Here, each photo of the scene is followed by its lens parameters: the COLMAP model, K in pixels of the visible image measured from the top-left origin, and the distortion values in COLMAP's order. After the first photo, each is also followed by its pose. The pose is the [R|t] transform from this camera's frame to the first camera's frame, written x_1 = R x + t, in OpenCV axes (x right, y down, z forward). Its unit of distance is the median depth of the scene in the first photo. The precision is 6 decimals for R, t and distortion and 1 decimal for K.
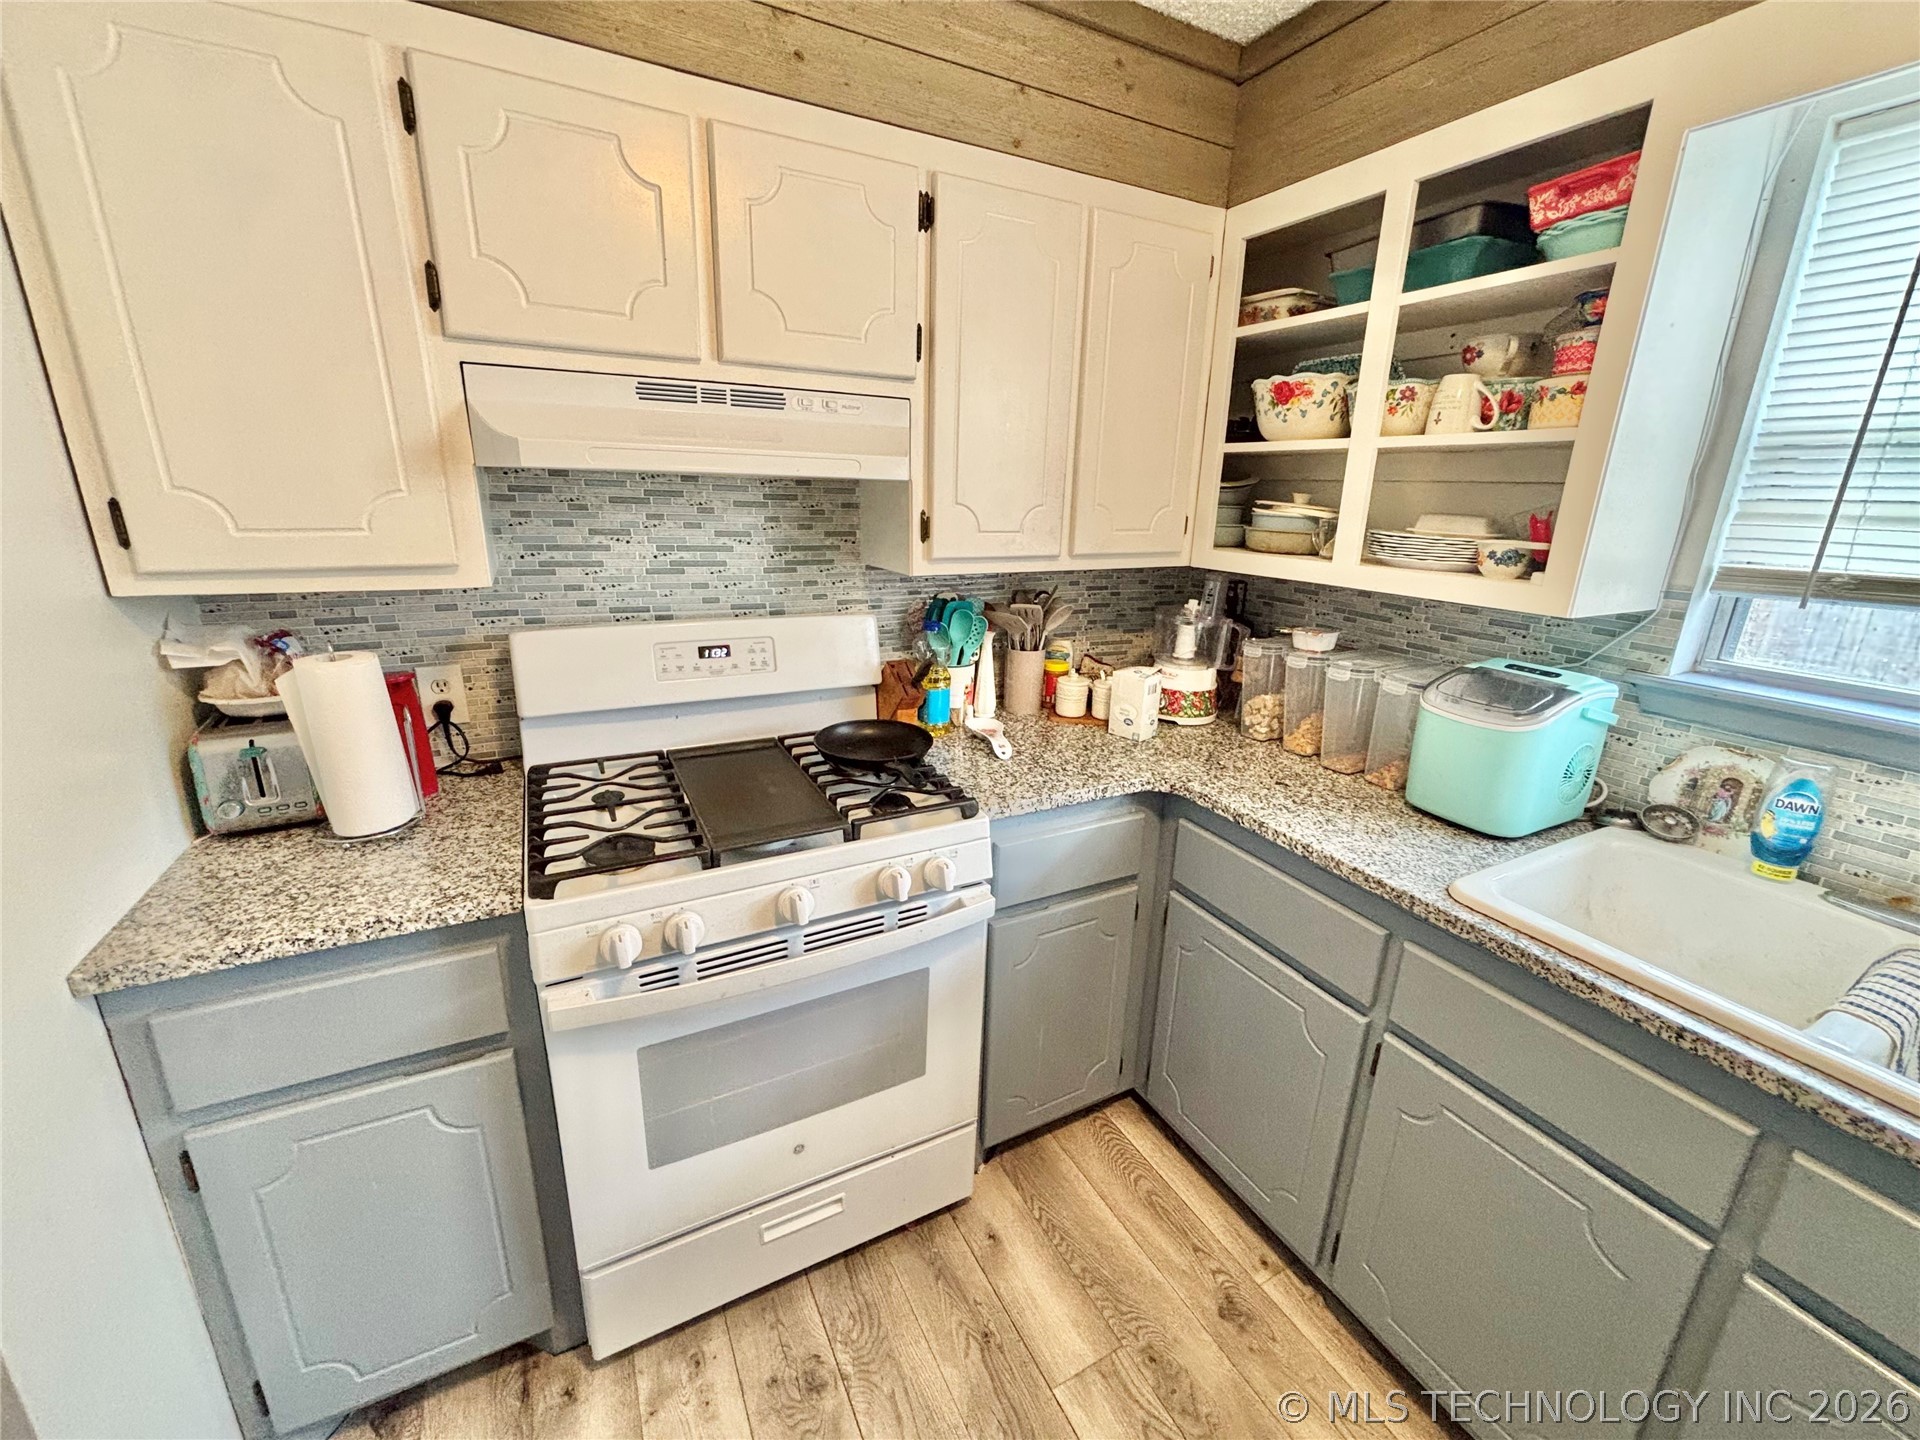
lens RADIAL K [[770.9, 0, 959.3], [0, 770.9, 716.6], [0, 0, 1]] dist [-0.001374, -0.000472]
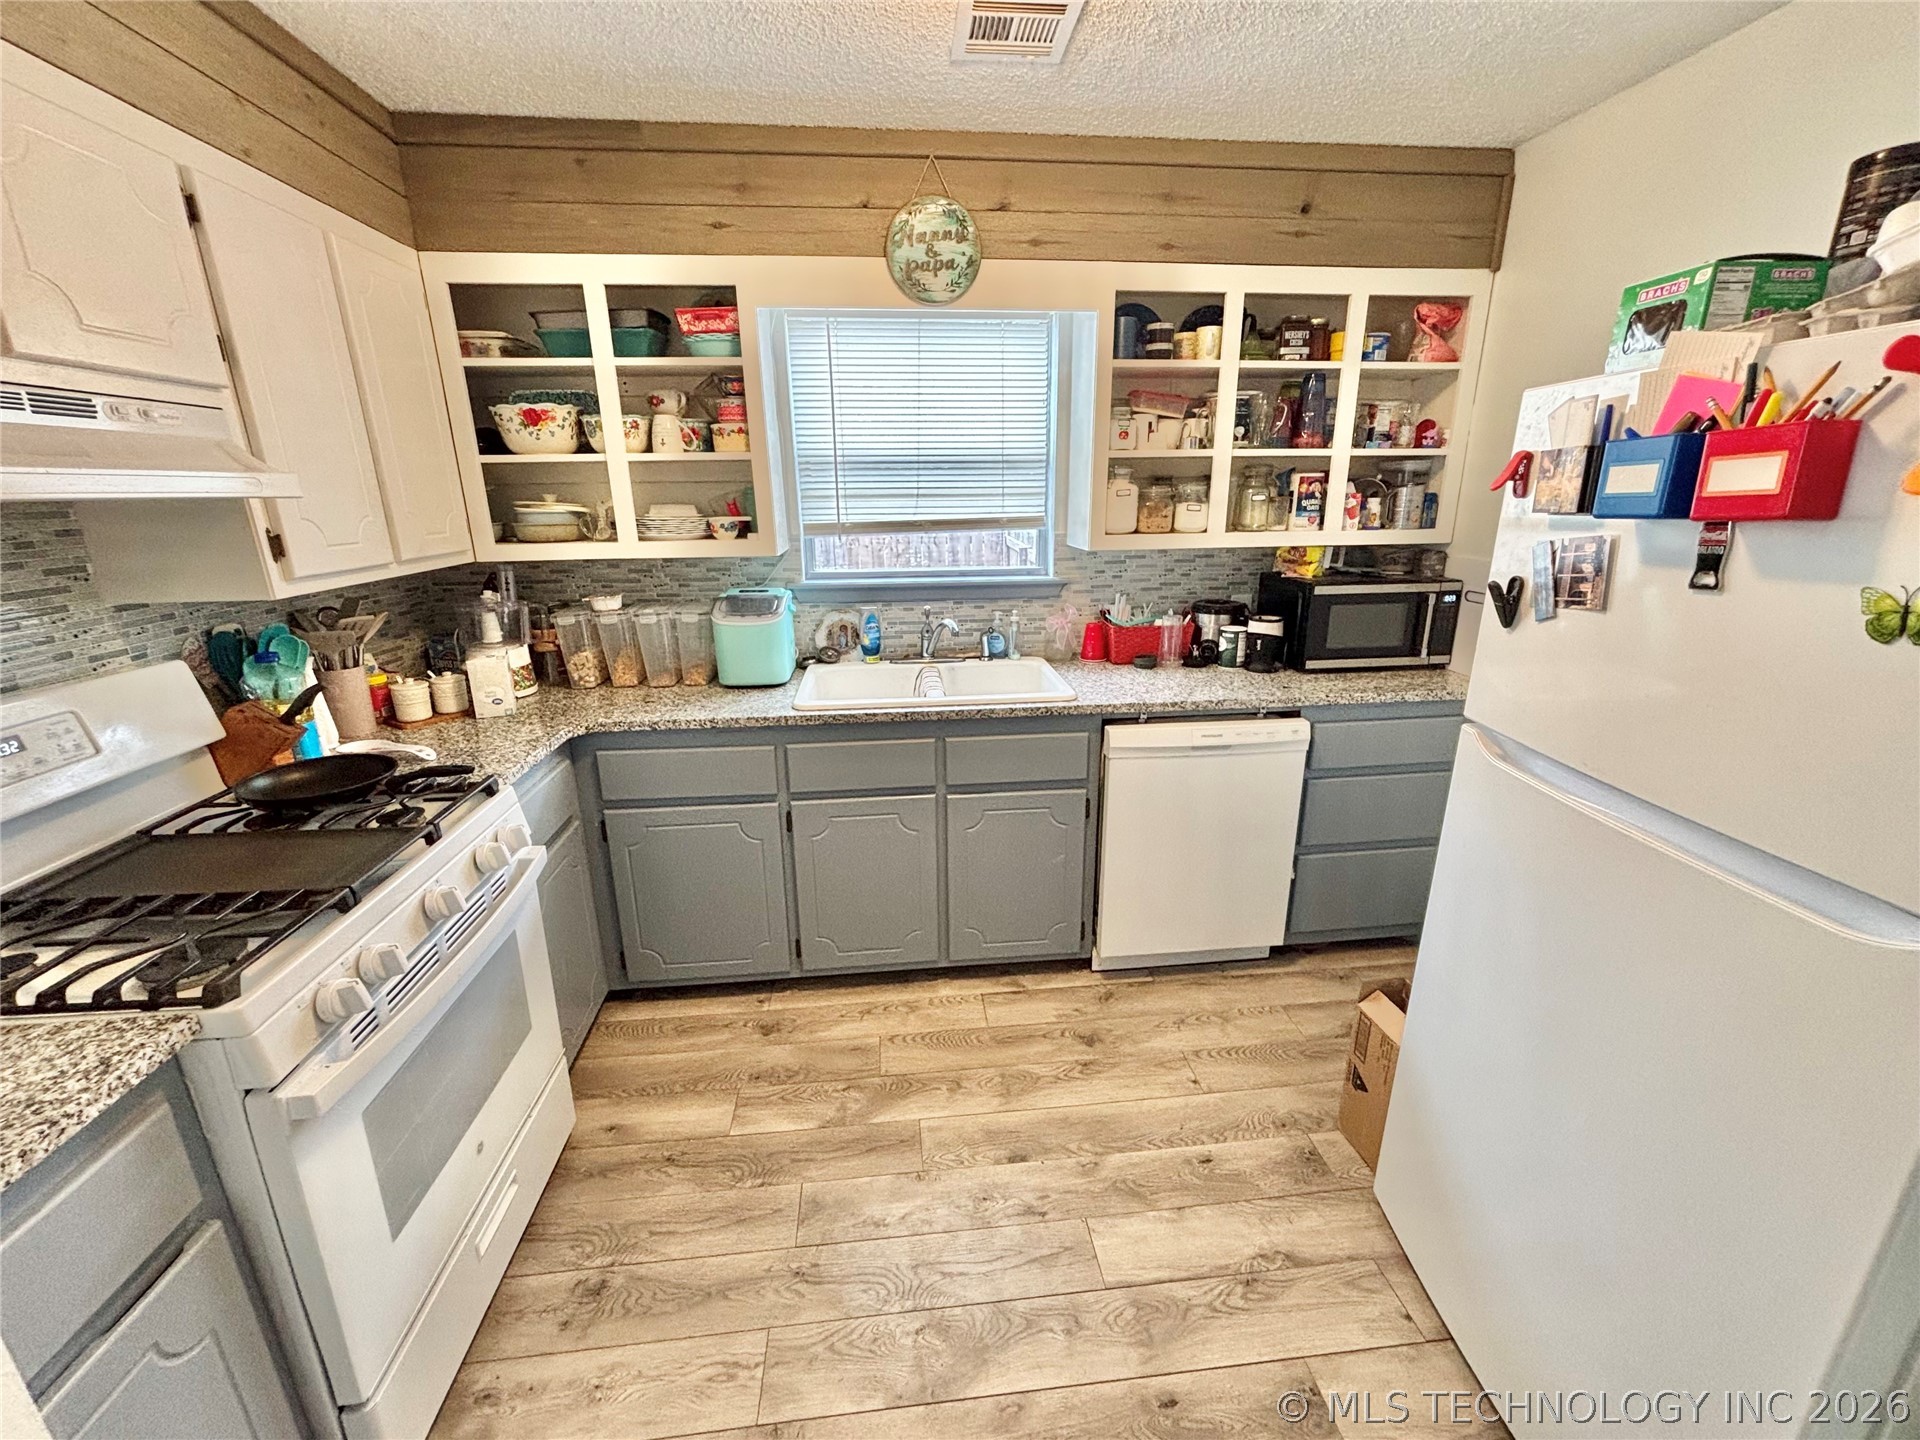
lens RADIAL K [[770.9, 0, 959.3], [0, 770.9, 716.6], [0, 0, 1]] dist [-0.001374, -0.000472]
pose [[0.374395, -0.292663, 0.879873, -0.623963], [0.282171, 0.939844, 0.192544, 0.001760], [-0.883294, 0.176187, 0.434454, -0.100789]]
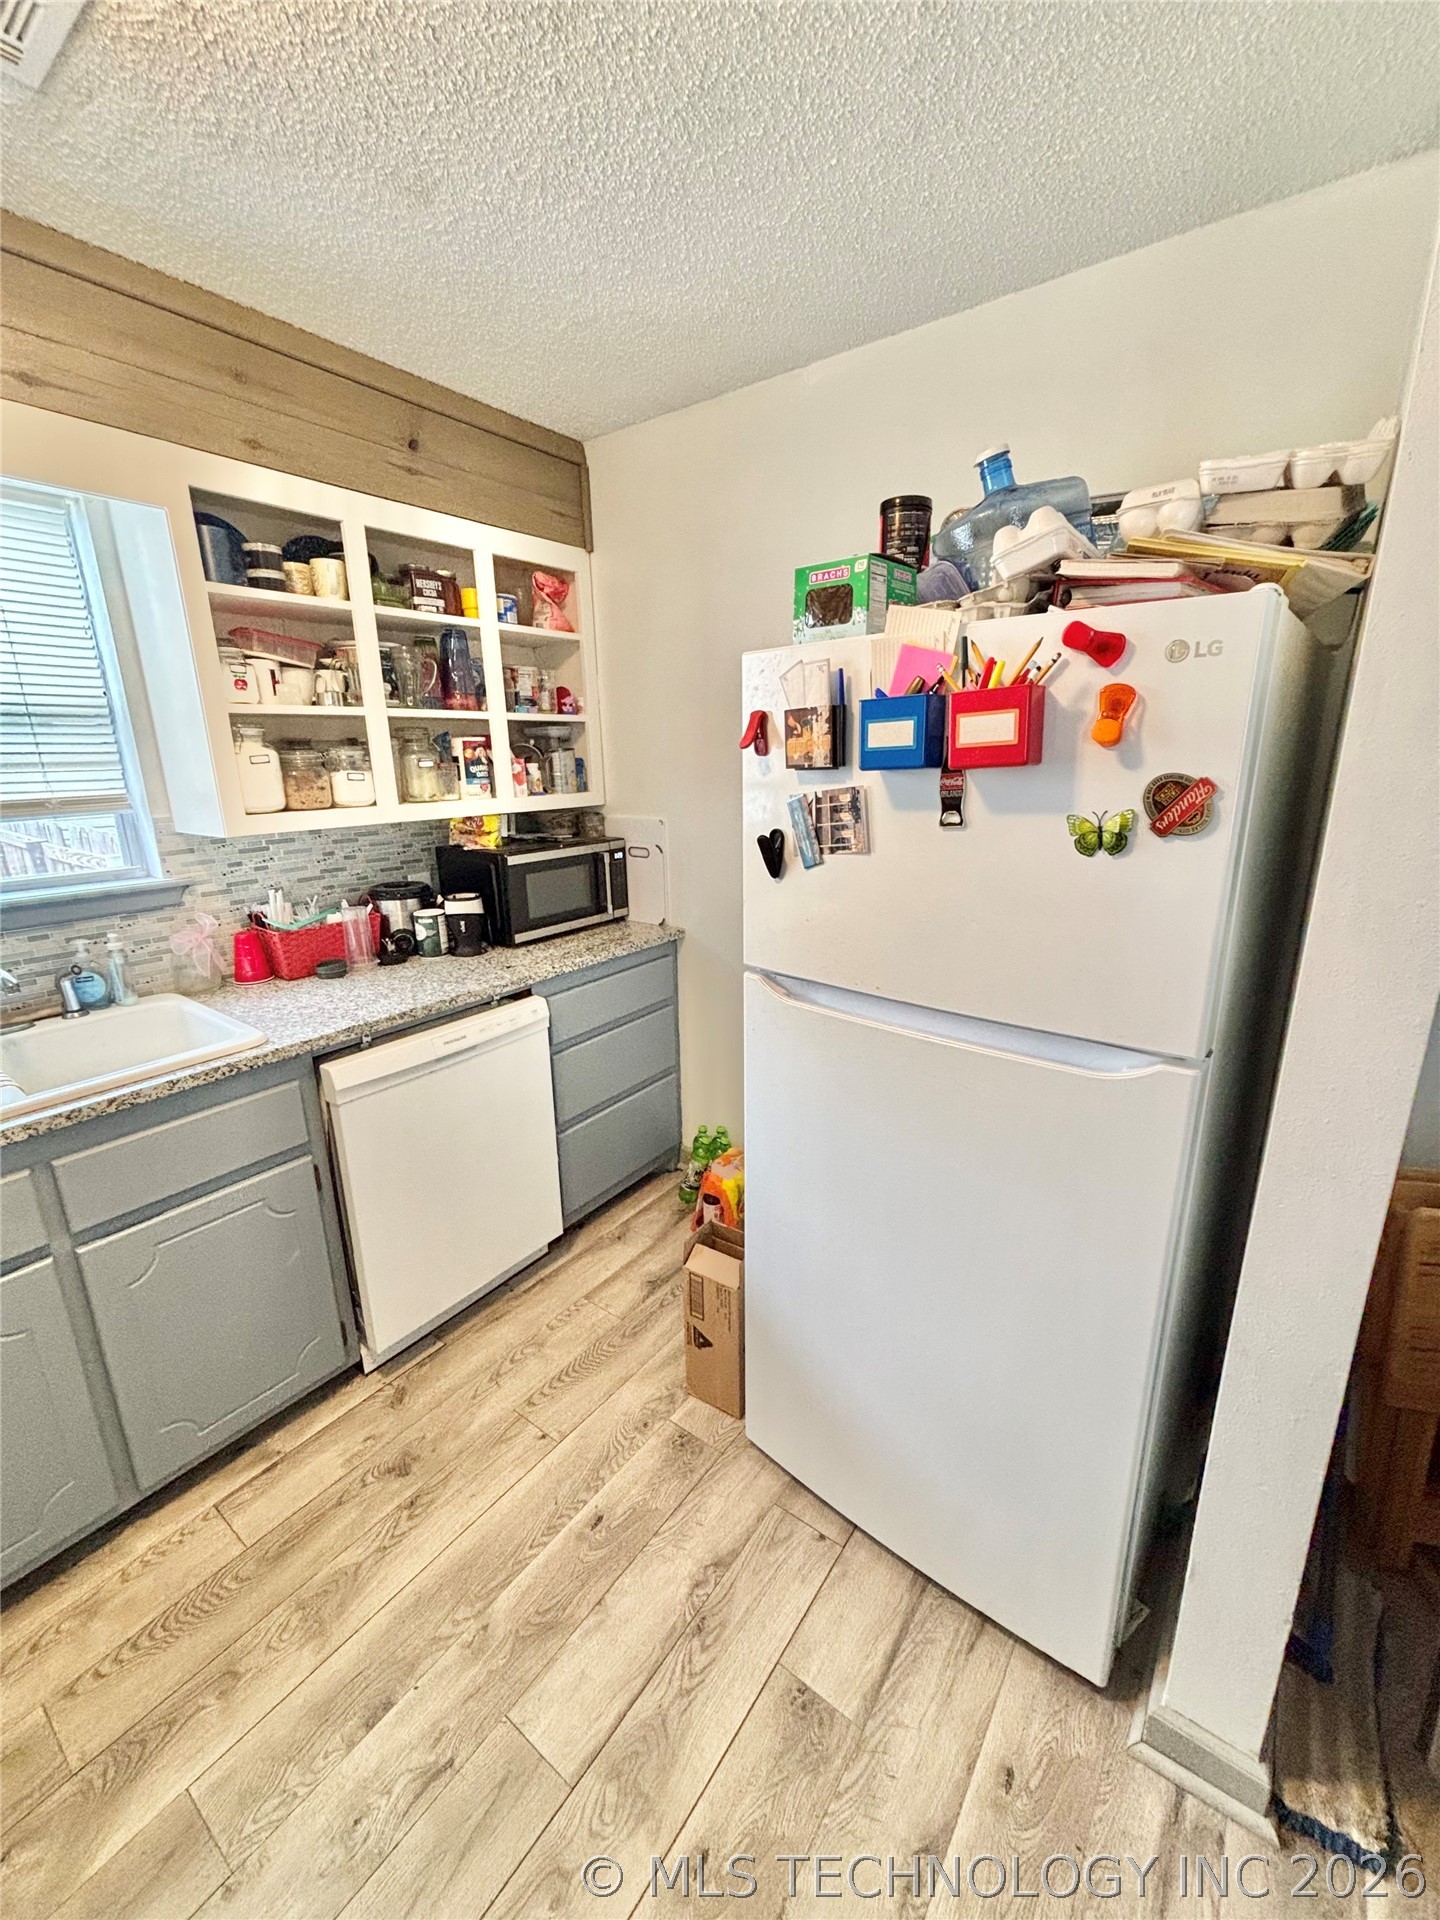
lens RADIAL K [[770.9, 0, 719.4], [0, 770.9, 963.3], [0, 0, 1]] dist [-0.001374, -0.000472]
pose [[-0.434101, -0.257451, 0.863293, -0.411755], [0.257653, 0.882783, 0.392823, -0.034090], [-0.863233, 0.392955, -0.316884, 0.082784]]
